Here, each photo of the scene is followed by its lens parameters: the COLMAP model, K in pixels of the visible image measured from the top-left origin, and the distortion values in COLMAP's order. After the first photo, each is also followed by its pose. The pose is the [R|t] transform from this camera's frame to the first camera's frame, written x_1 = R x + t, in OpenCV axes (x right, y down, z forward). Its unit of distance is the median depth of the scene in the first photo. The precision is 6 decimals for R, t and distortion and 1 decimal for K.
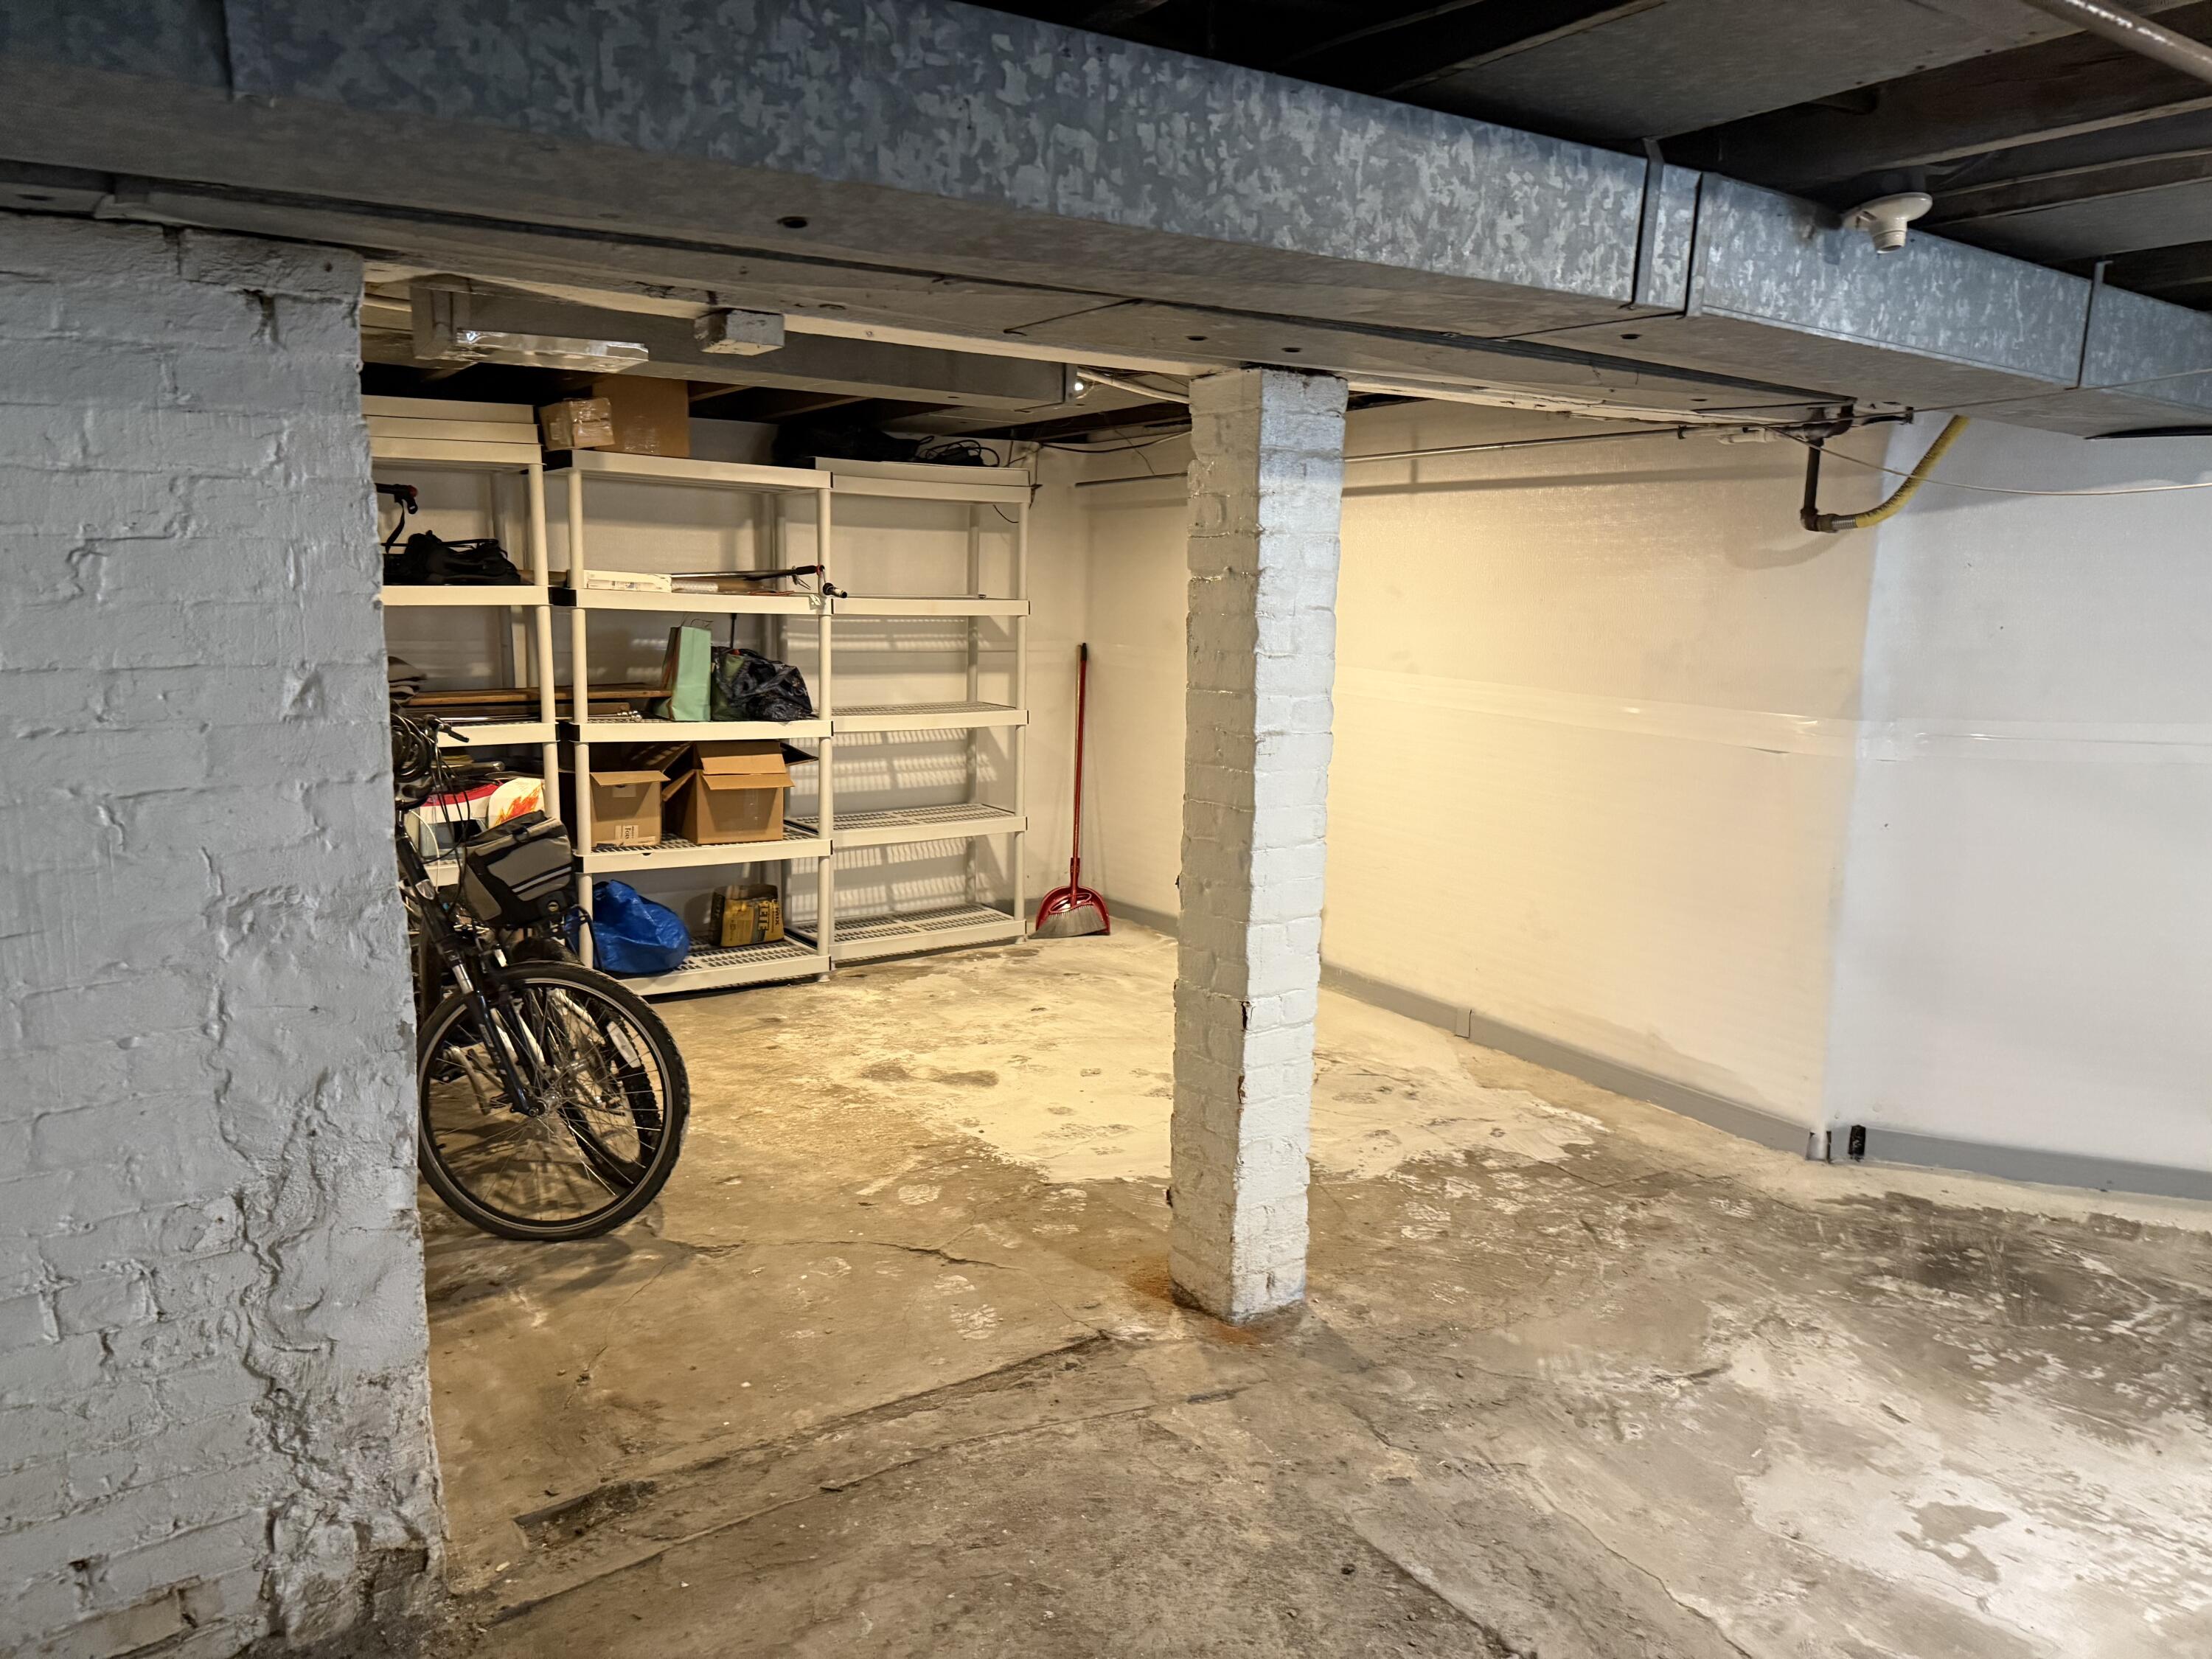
lens RADIAL K [[1541.2, 0, 1095.2], [0, 1541.2, 820.6], [0, 0, 1]] dist [0.056765, -0.067272]
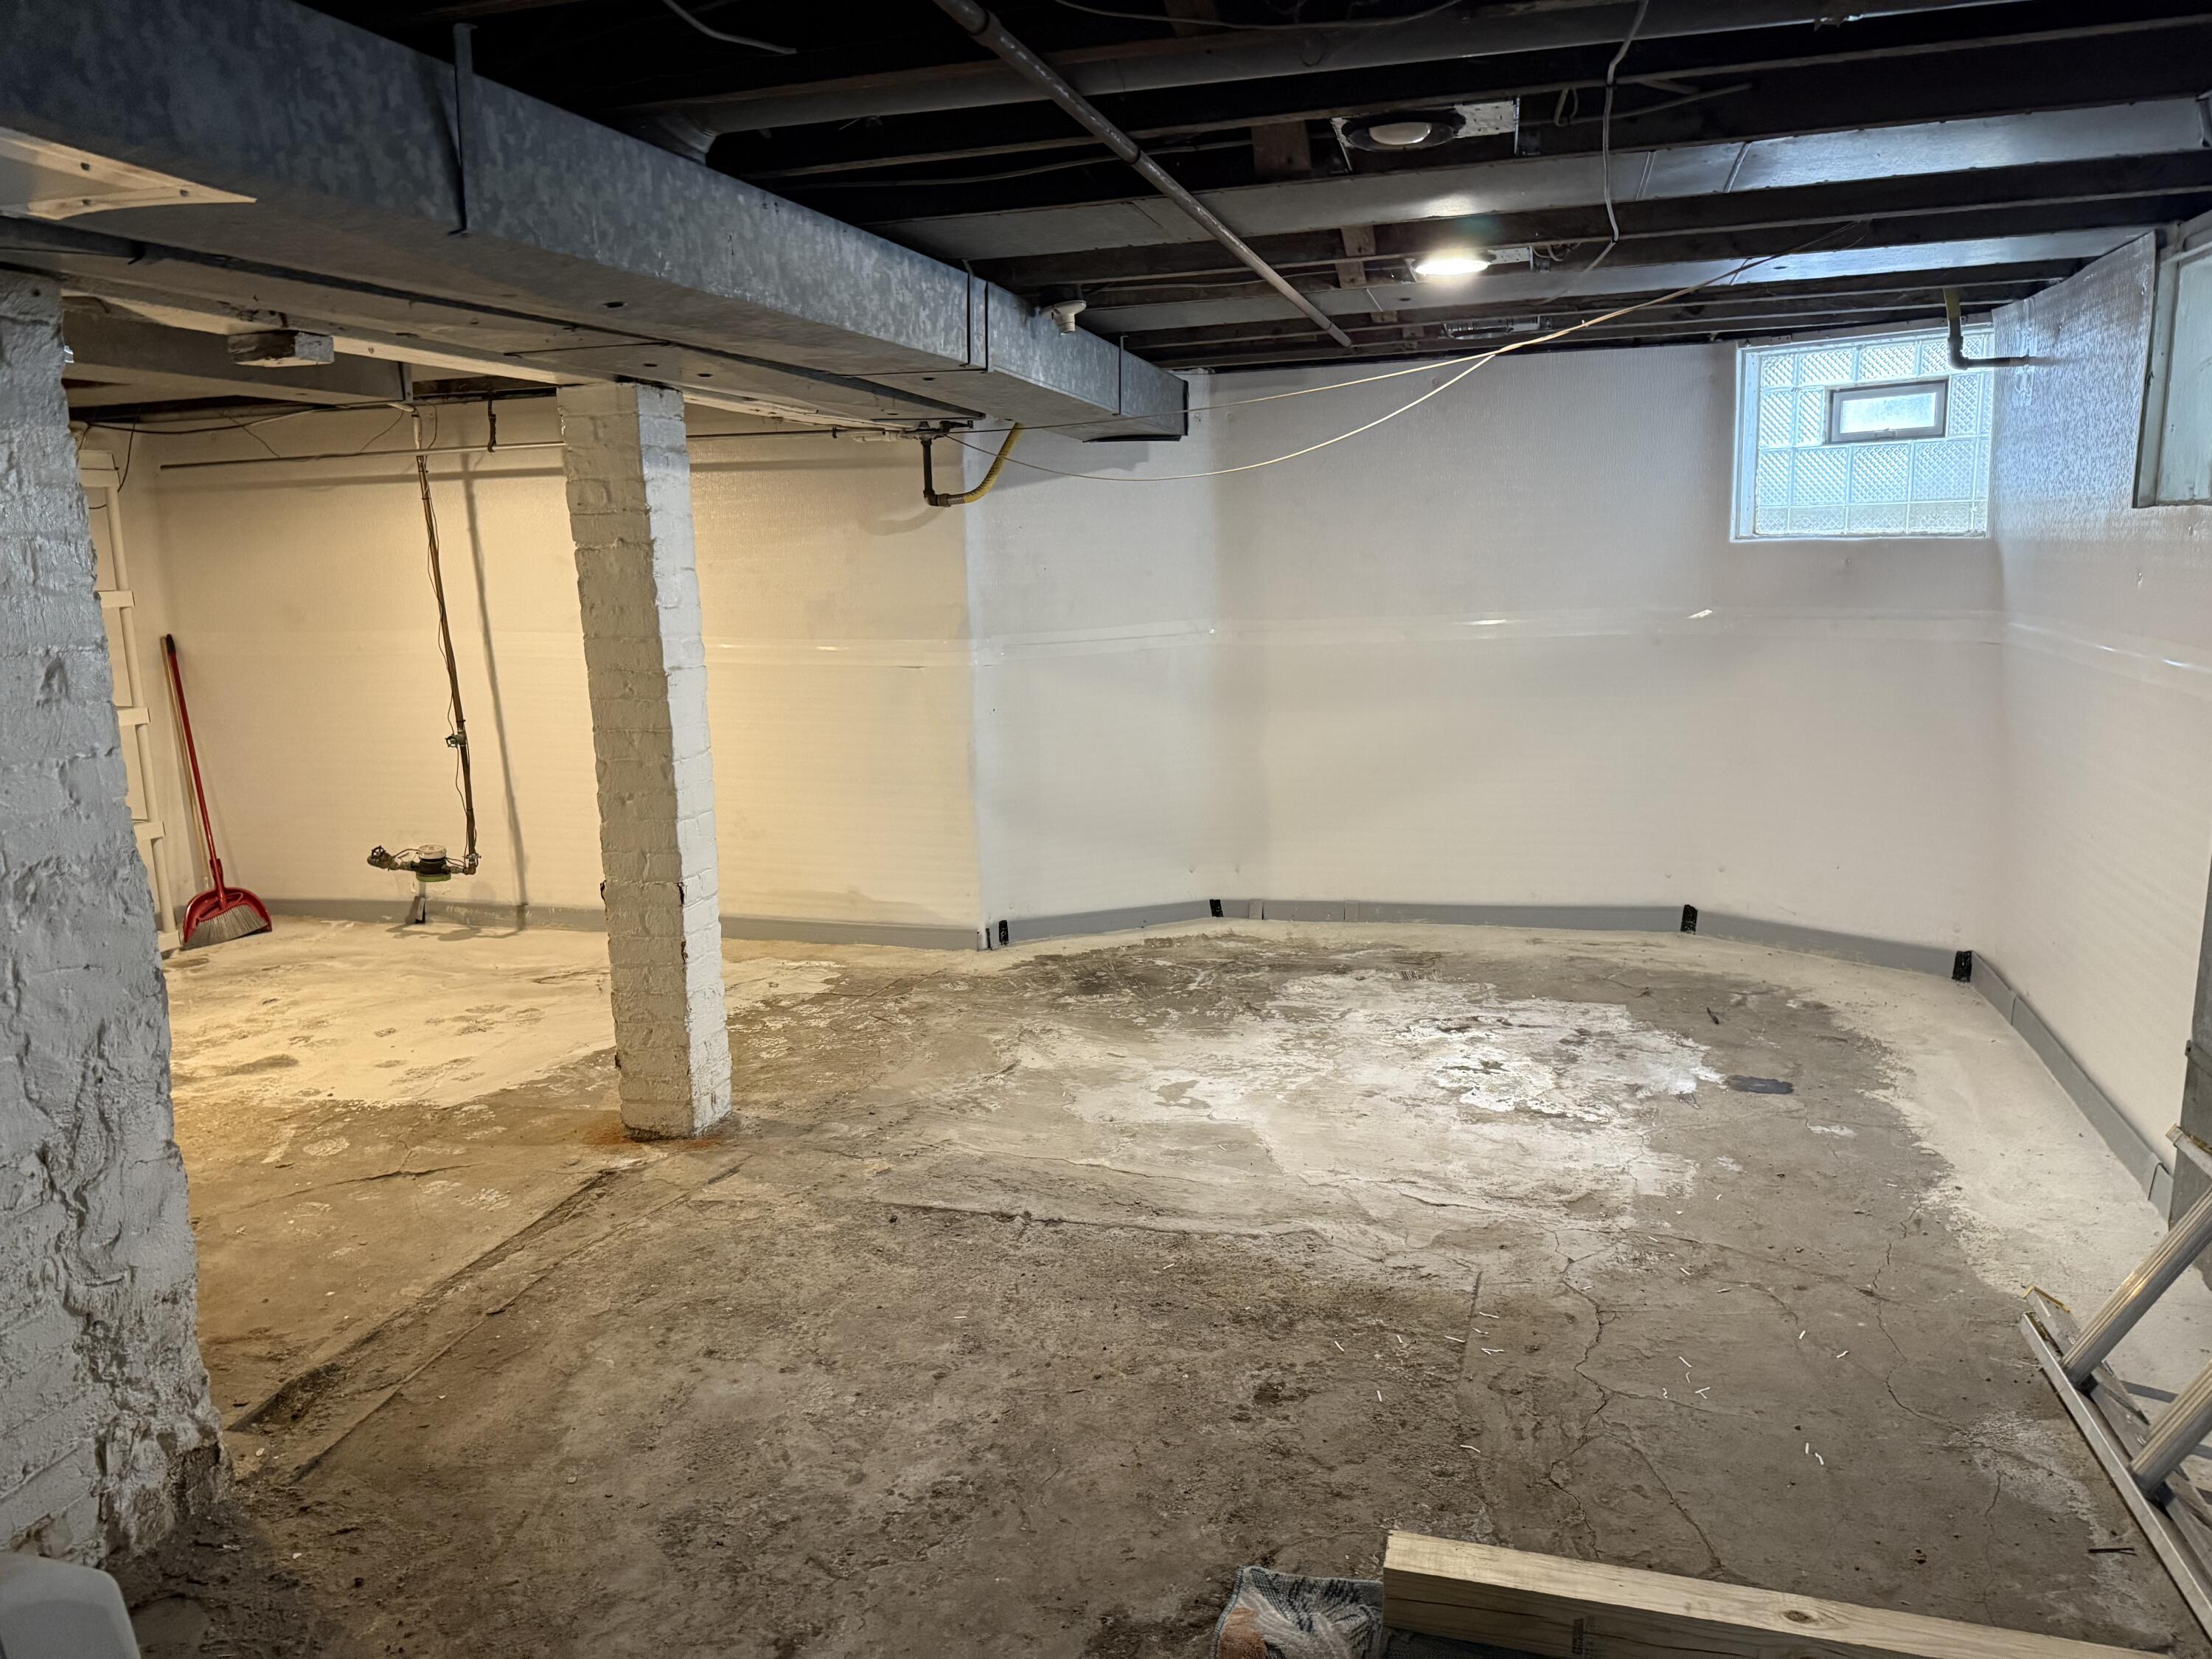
lens RADIAL K [[1541.2, 0, 1100.6], [0, 1541.2, 828.0], [0, 0, 1]] dist [0.056765, -0.067272]
pose [[0.758892, -0.155041, 0.632492, -0.473652], [0.143626, 0.987178, 0.069655, 0.037119], [-0.635181, 0.037982, 0.771429, -0.225245]]
